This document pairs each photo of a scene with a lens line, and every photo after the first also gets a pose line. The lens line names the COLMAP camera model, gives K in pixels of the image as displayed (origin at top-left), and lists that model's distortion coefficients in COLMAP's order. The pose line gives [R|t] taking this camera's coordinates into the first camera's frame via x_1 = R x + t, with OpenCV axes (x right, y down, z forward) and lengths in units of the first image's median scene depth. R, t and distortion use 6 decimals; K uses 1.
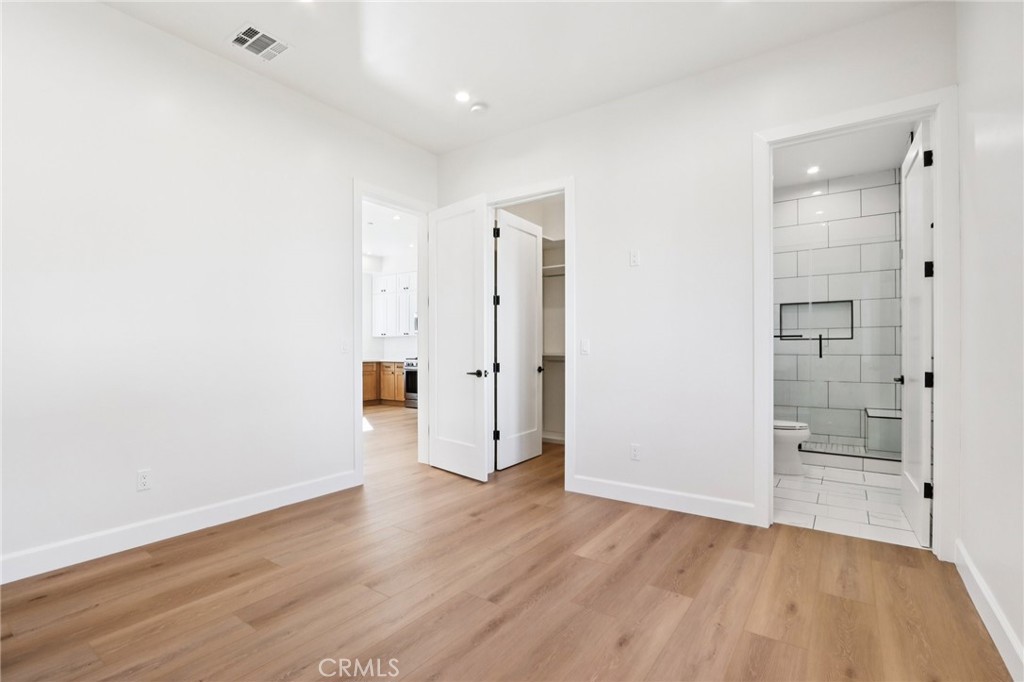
lens RADIAL K [[502.1, 0, 507.9], [0, 502.1, 347.7], [0, 0, 1]] dist [-0.017173, 0.000401]
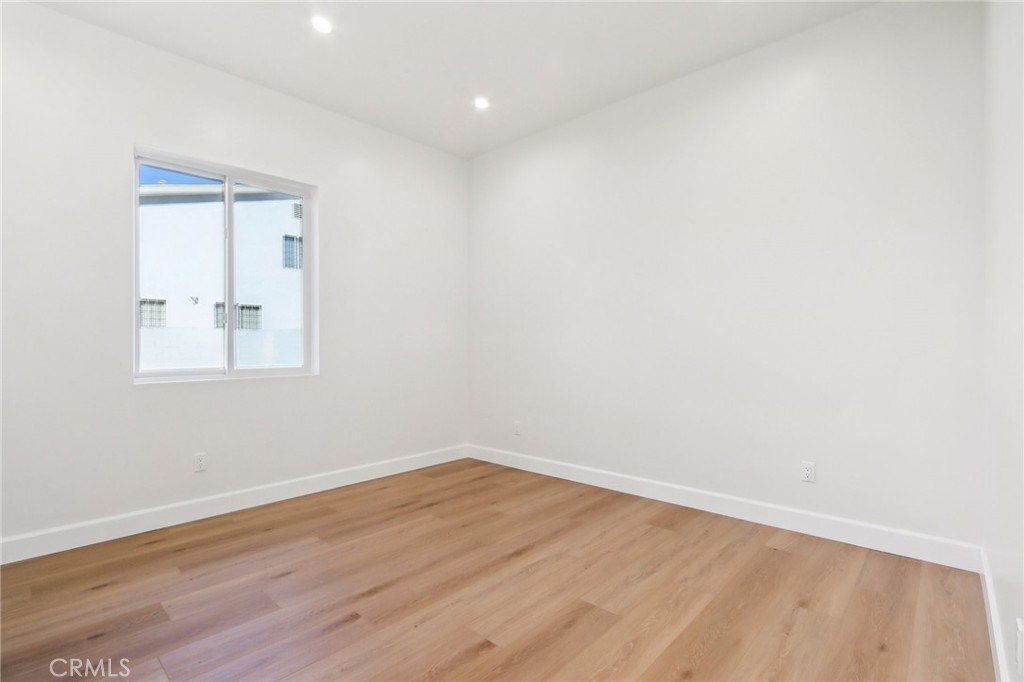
lens RADIAL K [[502.1, 0, 507.9], [0, 502.1, 347.7], [0, 0, 1]] dist [-0.017173, 0.000401]
pose [[-0.991721, 0.001144, 0.128404, -0.454322], [0.001806, 0.999986, 0.005044, -0.001472], [-0.128396, 0.005234, -0.991709, 1.975860]]
